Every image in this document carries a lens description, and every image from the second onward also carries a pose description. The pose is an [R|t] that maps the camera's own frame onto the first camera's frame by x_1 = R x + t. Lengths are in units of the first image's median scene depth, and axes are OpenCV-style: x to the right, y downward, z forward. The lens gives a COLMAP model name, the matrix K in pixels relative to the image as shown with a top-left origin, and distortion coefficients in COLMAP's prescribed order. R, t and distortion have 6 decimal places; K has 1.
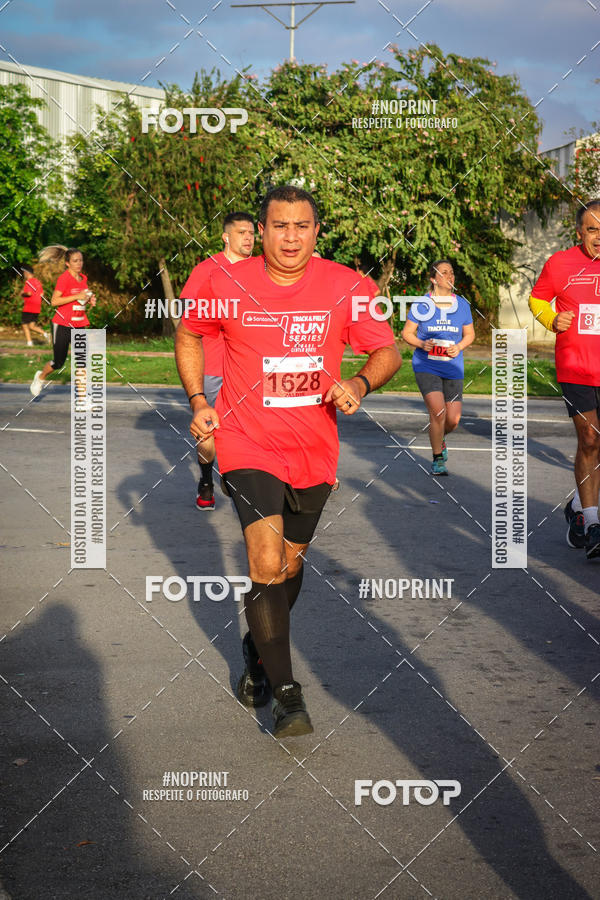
lens RADIAL K [[2259.7, 0, 301.8], [0, 2259.7, 475.6], [0, 0, 1]] dist [0.026354, 0.323623]
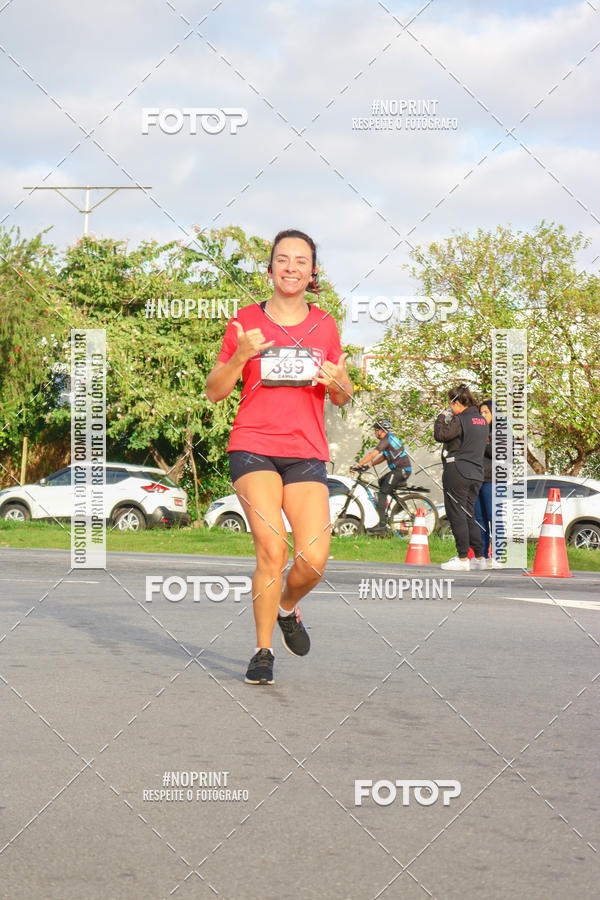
lens RADIAL K [[2142.5, 0, 297.2], [0, 2142.5, 447.5], [0, 0, 1]] dist [0.007620, 0.455426]
pose [[0.993166, 0.026718, 0.113614, -0.017821], [-0.011871, 0.991522, -0.129395, 0.022987], [-0.116108, 0.127161, 0.985063, 0.100524]]
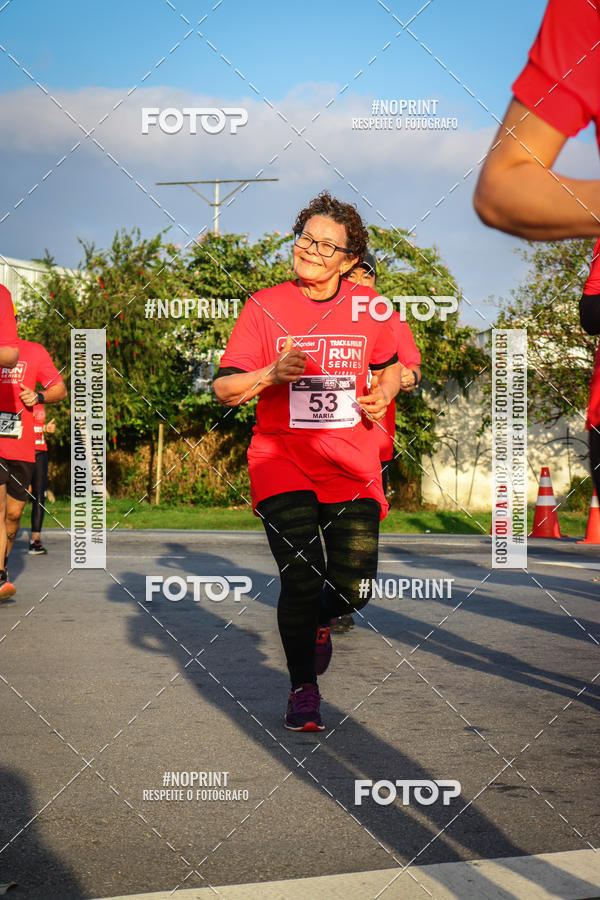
lens RADIAL K [[2266.9, 0, 314.3], [0, 2266.9, 451.4], [0, 0, 1]] dist [0.037349, 0.733814]
pose [[0.999527, -0.000358, 0.030749, 0.008988], [0.003911, 0.993291, -0.115579, 0.031632], [-0.030501, 0.115645, 0.992822, 0.003903]]
